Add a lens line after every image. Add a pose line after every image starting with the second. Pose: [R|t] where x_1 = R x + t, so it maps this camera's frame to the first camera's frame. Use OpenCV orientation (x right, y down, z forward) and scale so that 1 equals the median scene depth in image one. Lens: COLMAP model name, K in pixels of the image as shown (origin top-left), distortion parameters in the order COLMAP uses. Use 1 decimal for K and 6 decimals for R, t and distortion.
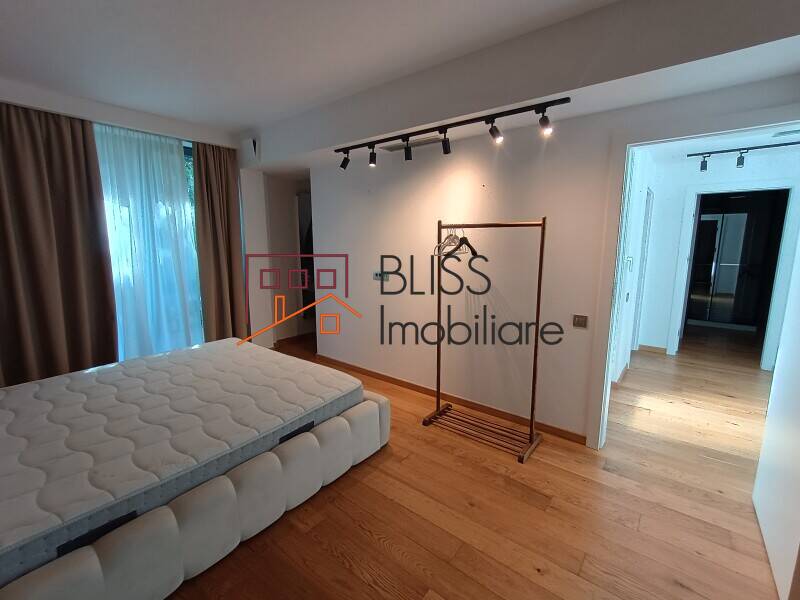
lens RADIAL K [[365.3, 0, 403.9], [0, 365.3, 302.8], [0, 0, 1]] dist [-0.000537, 0.001138]
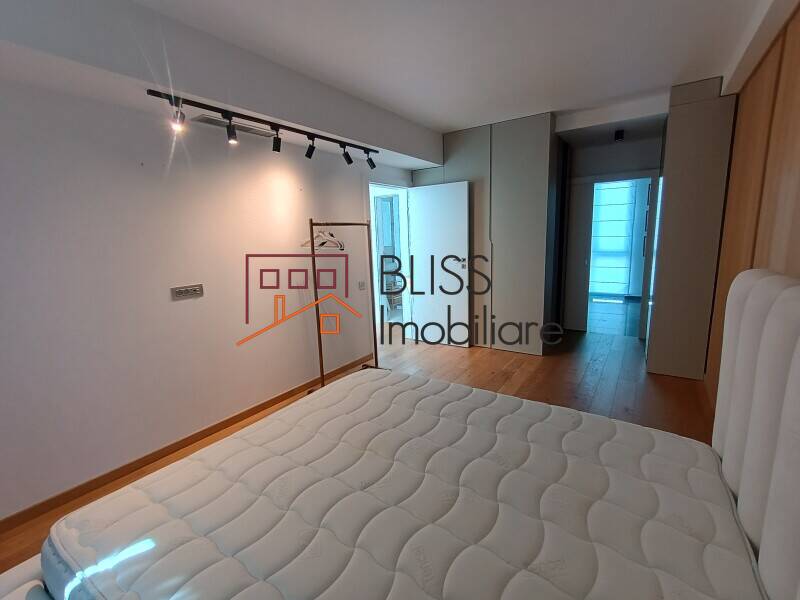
lens RADIAL K [[365.3, 0, 403.9], [0, 365.3, 302.8], [0, 0, 1]] dist [-0.000537, 0.001138]
pose [[-0.078486, -0.187713, 0.979083, -1.033495], [0.195338, 0.960179, 0.199747, -0.146890], [-0.977590, 0.206930, -0.038693, 0.821895]]
